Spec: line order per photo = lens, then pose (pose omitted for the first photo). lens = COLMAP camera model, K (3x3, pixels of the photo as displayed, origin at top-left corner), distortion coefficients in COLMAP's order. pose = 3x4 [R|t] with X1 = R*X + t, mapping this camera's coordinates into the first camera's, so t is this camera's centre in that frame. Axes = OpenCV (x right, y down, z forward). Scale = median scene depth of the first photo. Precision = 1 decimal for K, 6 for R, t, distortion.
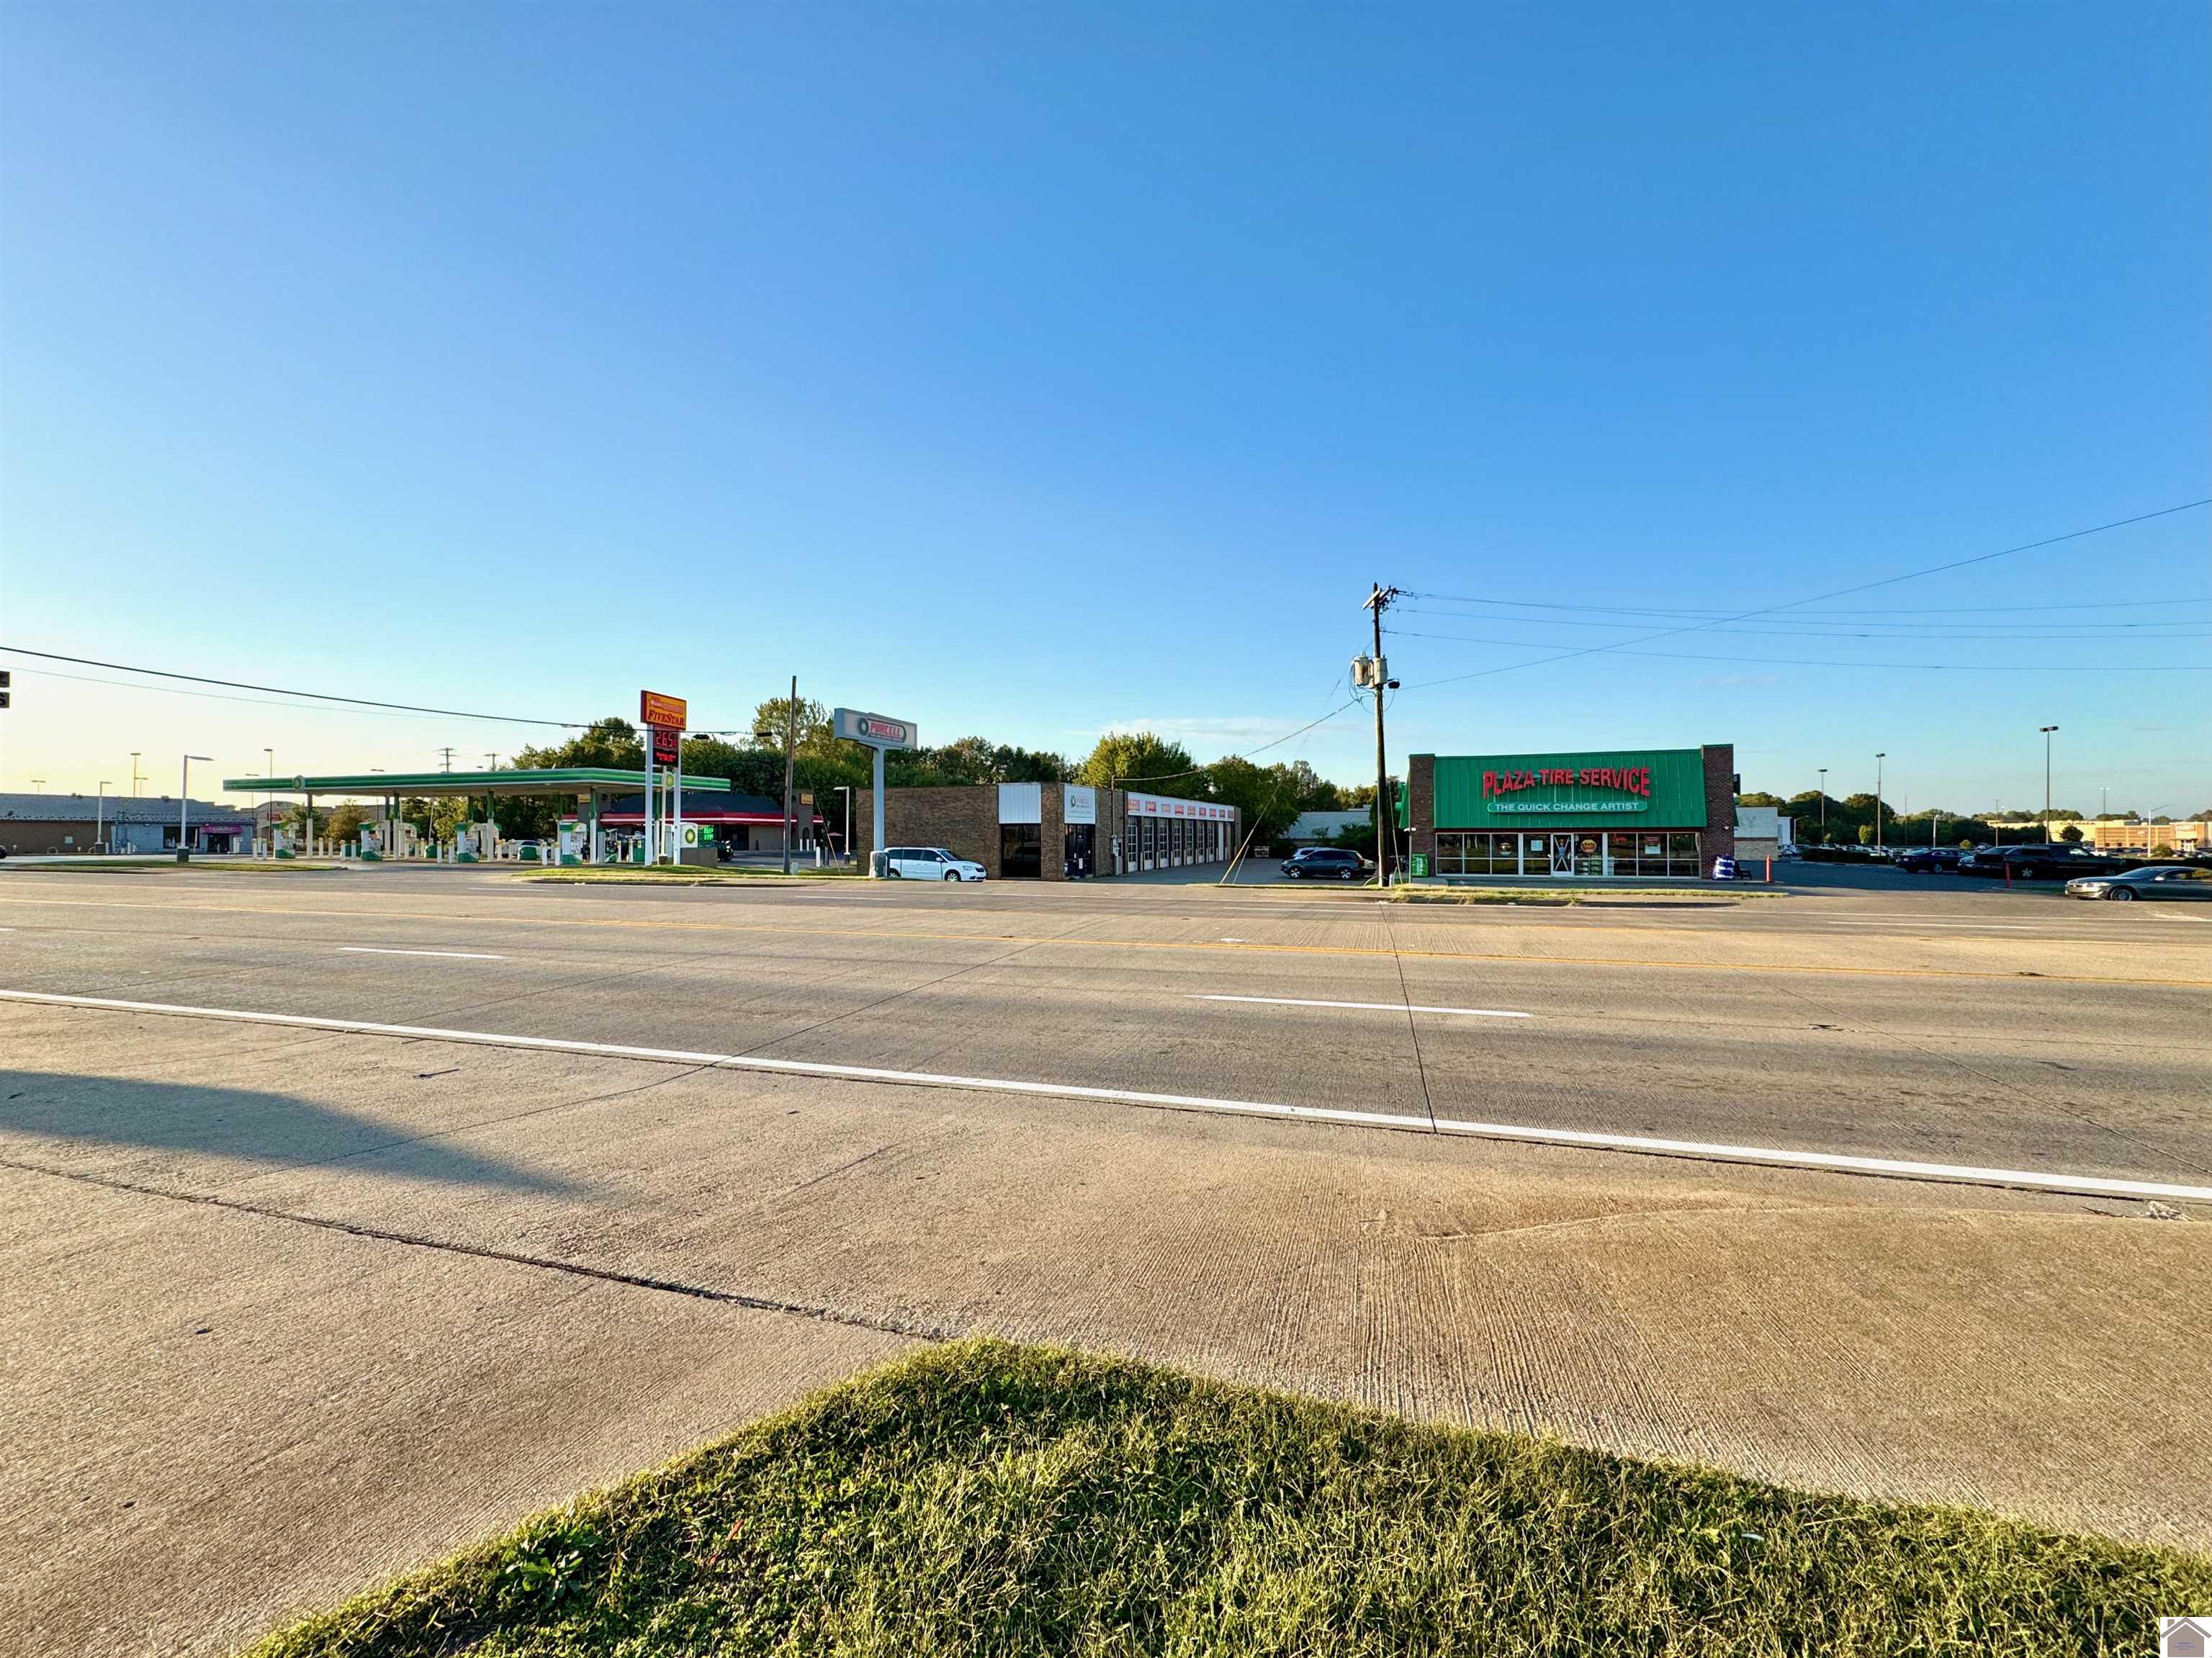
lens RADIAL K [[896.4, 0, 1106.4], [0, 896.4, 811.6], [0, 0, 1]] dist [-0.005436, 0.002521]
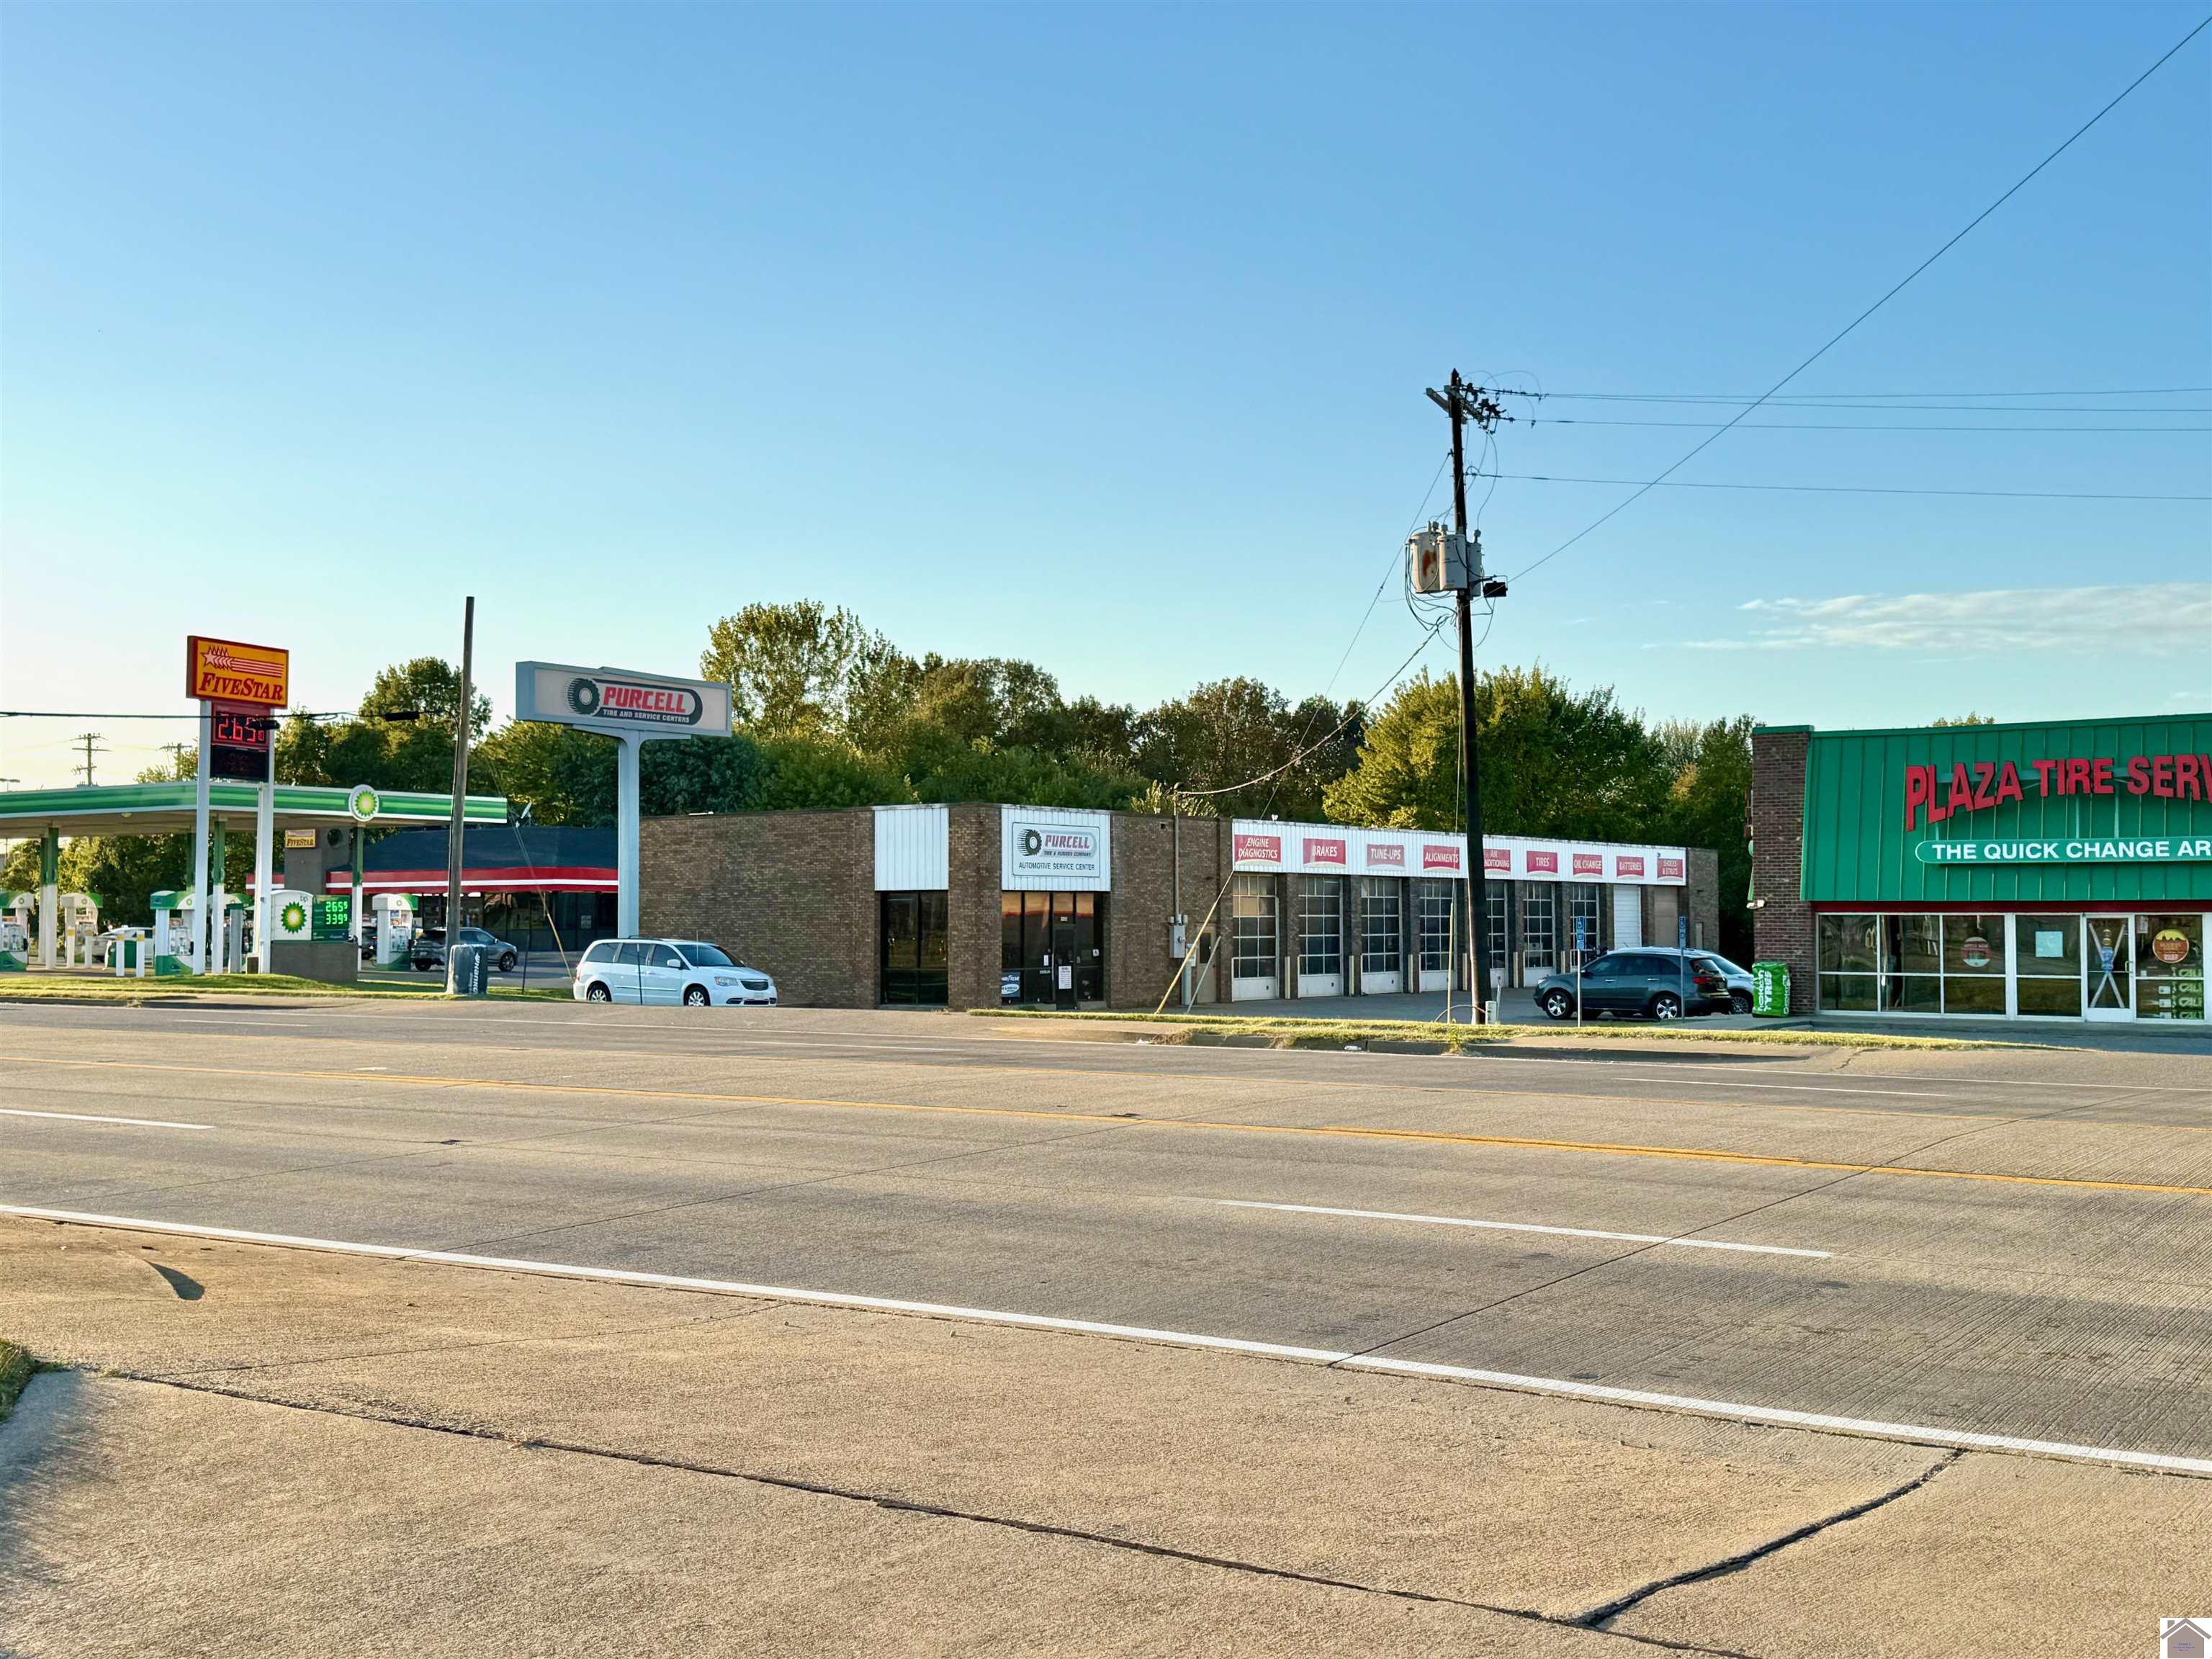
lens RADIAL K [[2334.3, 0, 1100.5], [0, 2334.3, 812.6], [0, 0, 1]] dist [0.127707, 0.000000]
pose [[0.959142, -0.010718, -0.282723, 0.372304], [0.005087, 0.999774, -0.020645, -0.002010], [0.282881, 0.018363, 0.958979, -0.168729]]
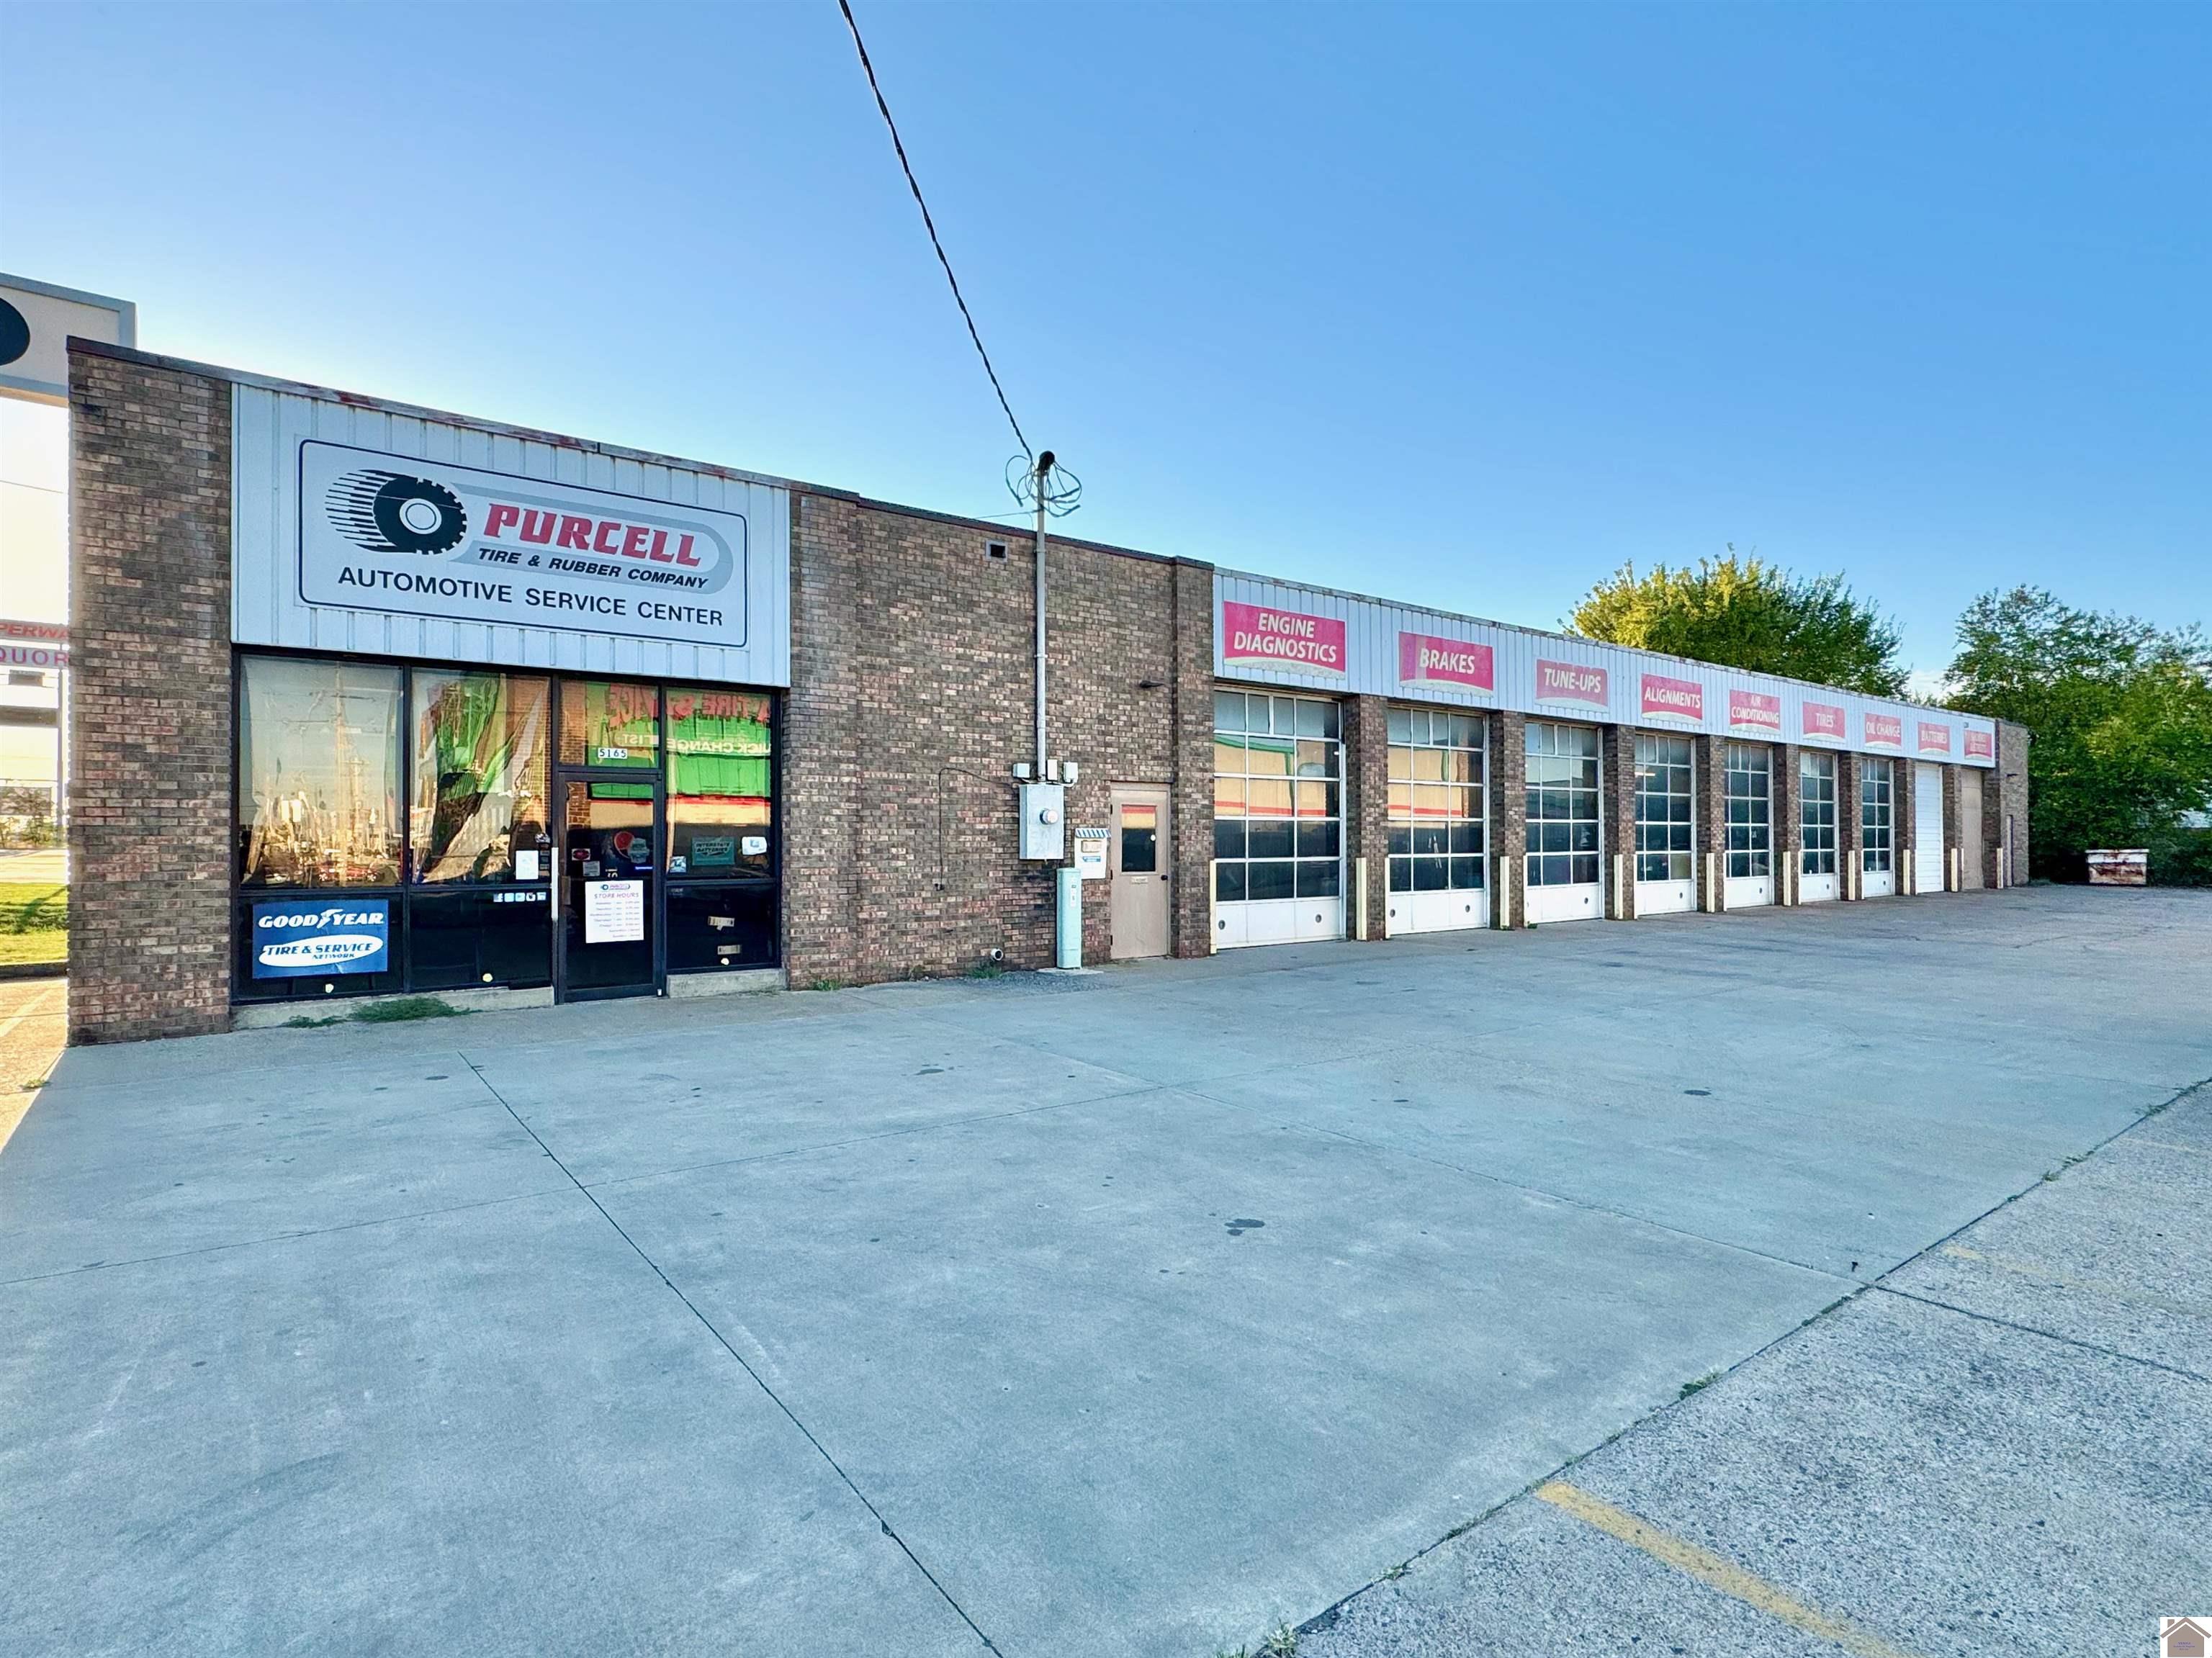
lens RADIAL K [[1140.9, 0, 1112.5], [0, 1140.9, 842.4], [0, 0, 1]] dist [0.001186, -0.004789]
pose [[0.843526, -0.003231, -0.537079, 0.188958], [0.016365, 0.999672, 0.019689, 0.047827], [0.536839, -0.025397, 0.843302, 0.980260]]
